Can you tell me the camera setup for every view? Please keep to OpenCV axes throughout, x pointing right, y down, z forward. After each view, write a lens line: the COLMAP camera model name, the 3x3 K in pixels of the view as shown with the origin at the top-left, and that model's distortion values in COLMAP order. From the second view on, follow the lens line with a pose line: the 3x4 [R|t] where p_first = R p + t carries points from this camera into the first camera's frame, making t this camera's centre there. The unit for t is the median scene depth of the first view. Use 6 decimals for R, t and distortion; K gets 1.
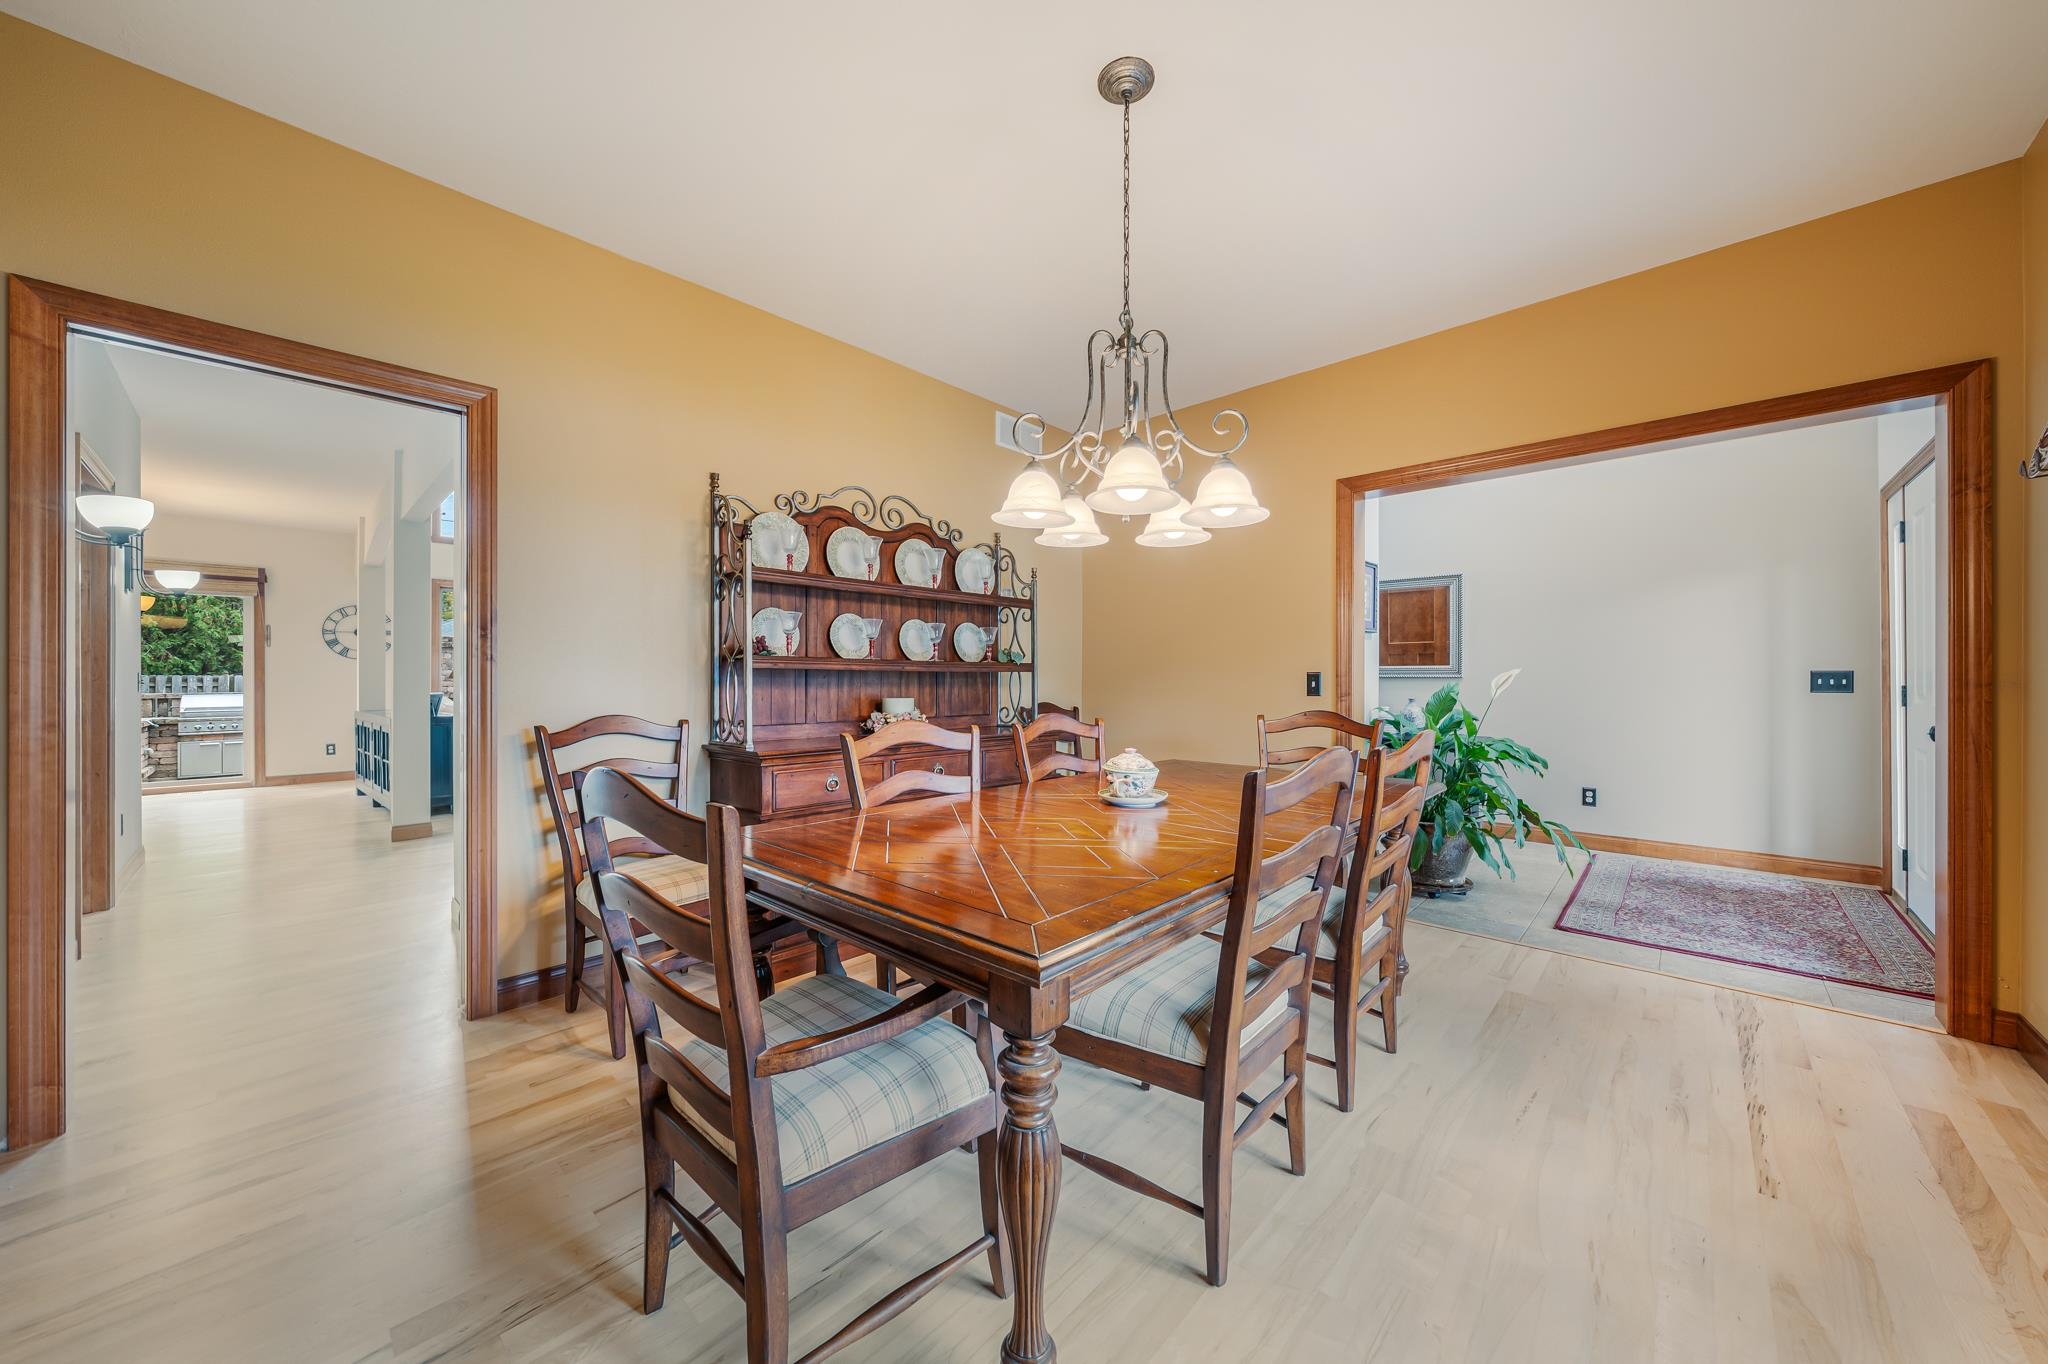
lens RADIAL K [[719.5, 0, 1026.3], [0, 719.5, 685.5], [0, 0, 1]] dist [-0.000411, -0.000392]
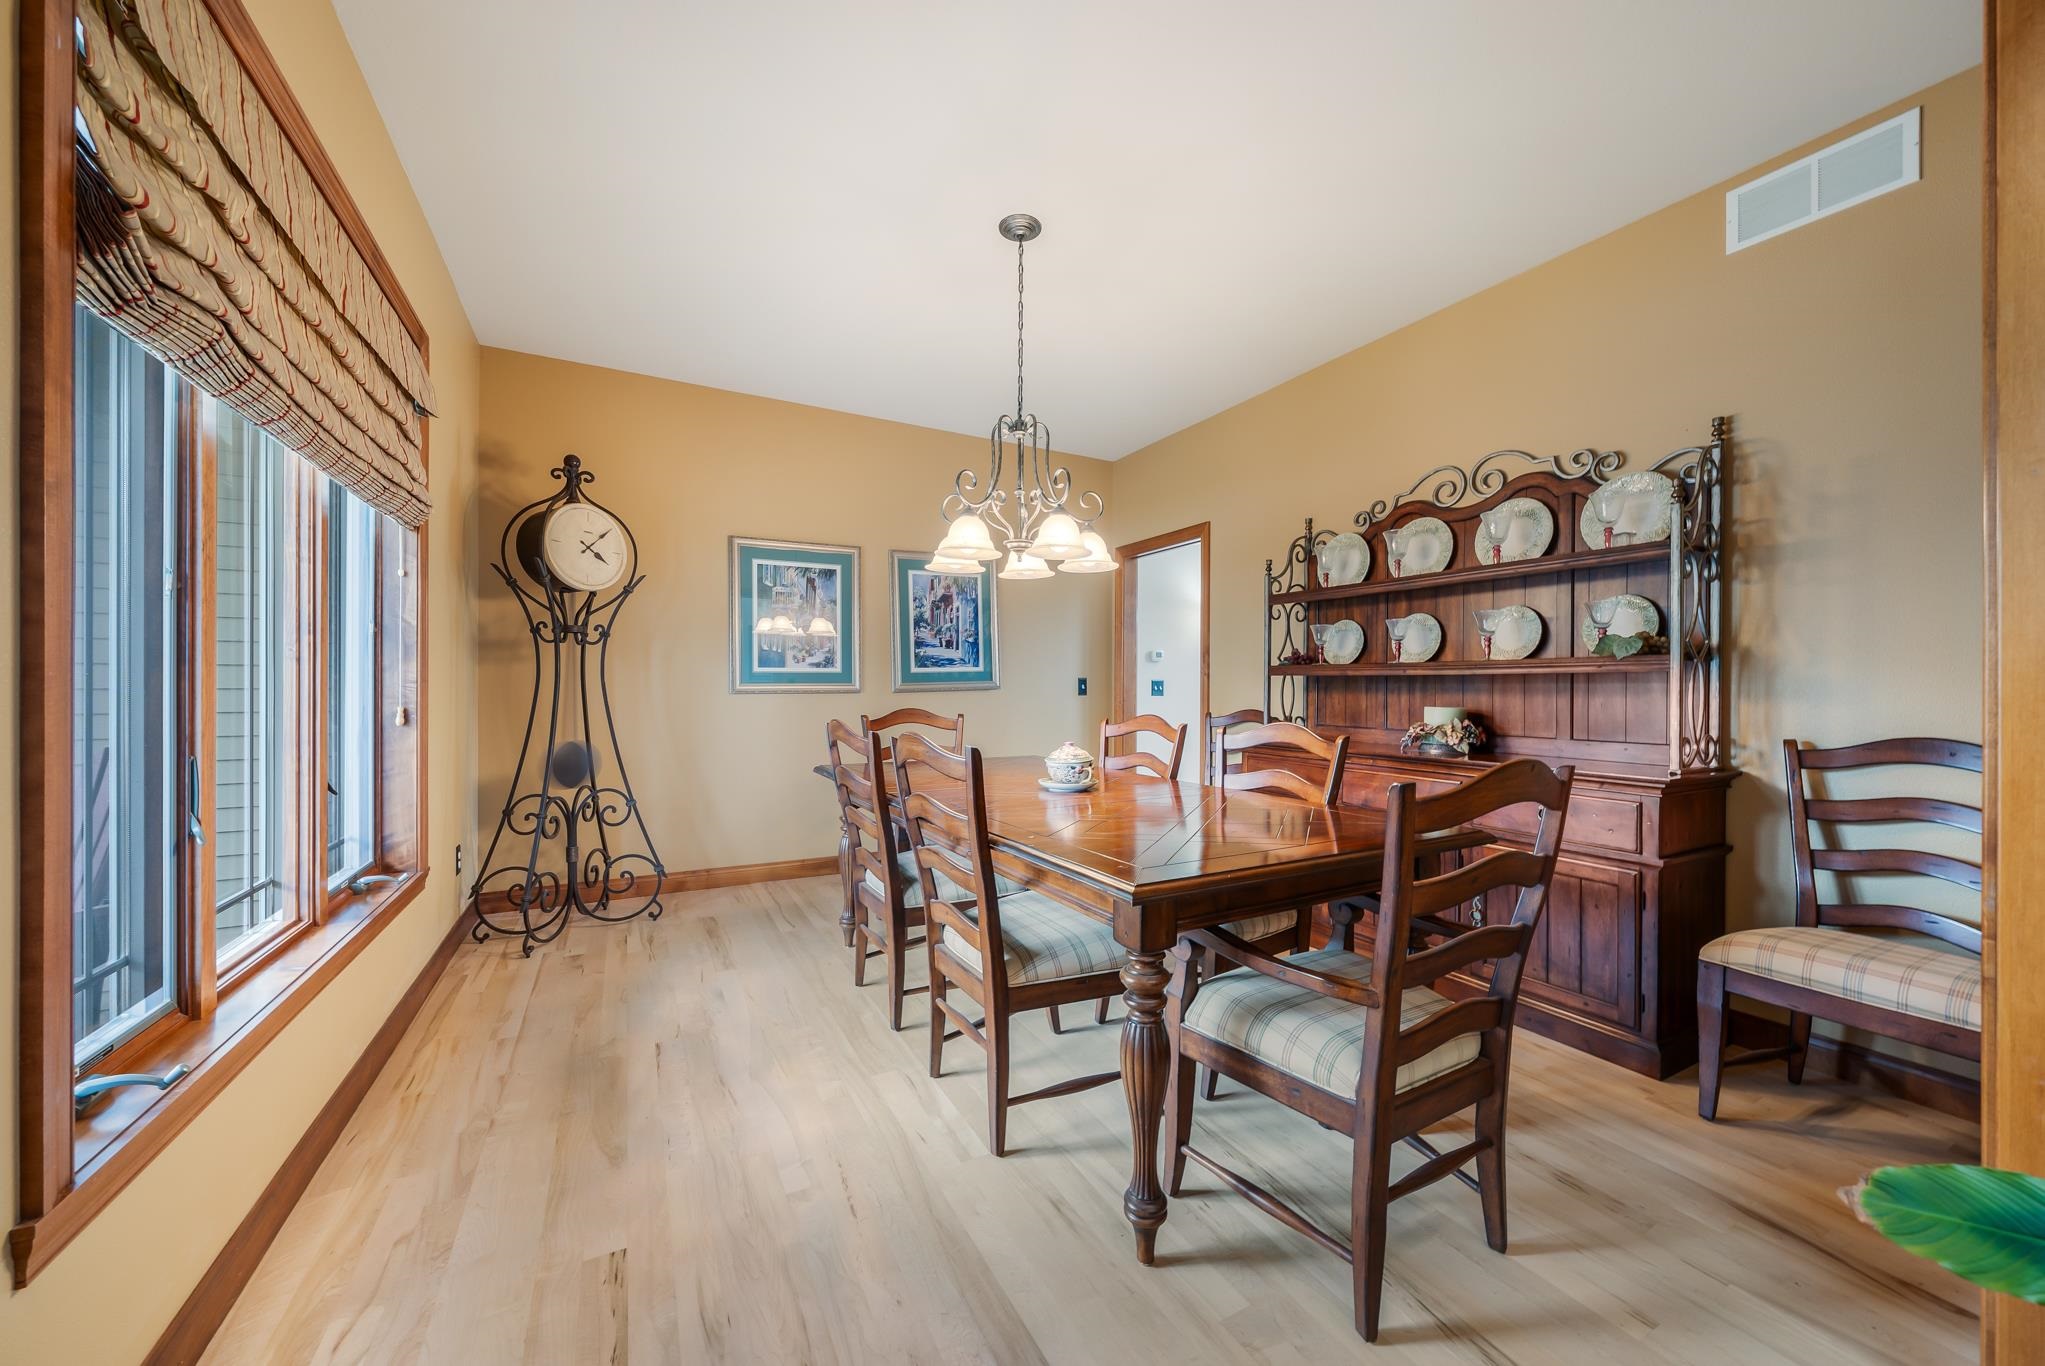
lens RADIAL K [[755.1, 0, 1026.5], [0, 755.1, 684.1], [0, 0, 1]] dist [-0.001249, -0.000134]
pose [[-0.321616, -0.001561, -0.946869, 0.910862], [-0.009219, 0.999956, 0.001483, -0.007438], [0.946825, 0.009206, -0.321616, 0.928126]]
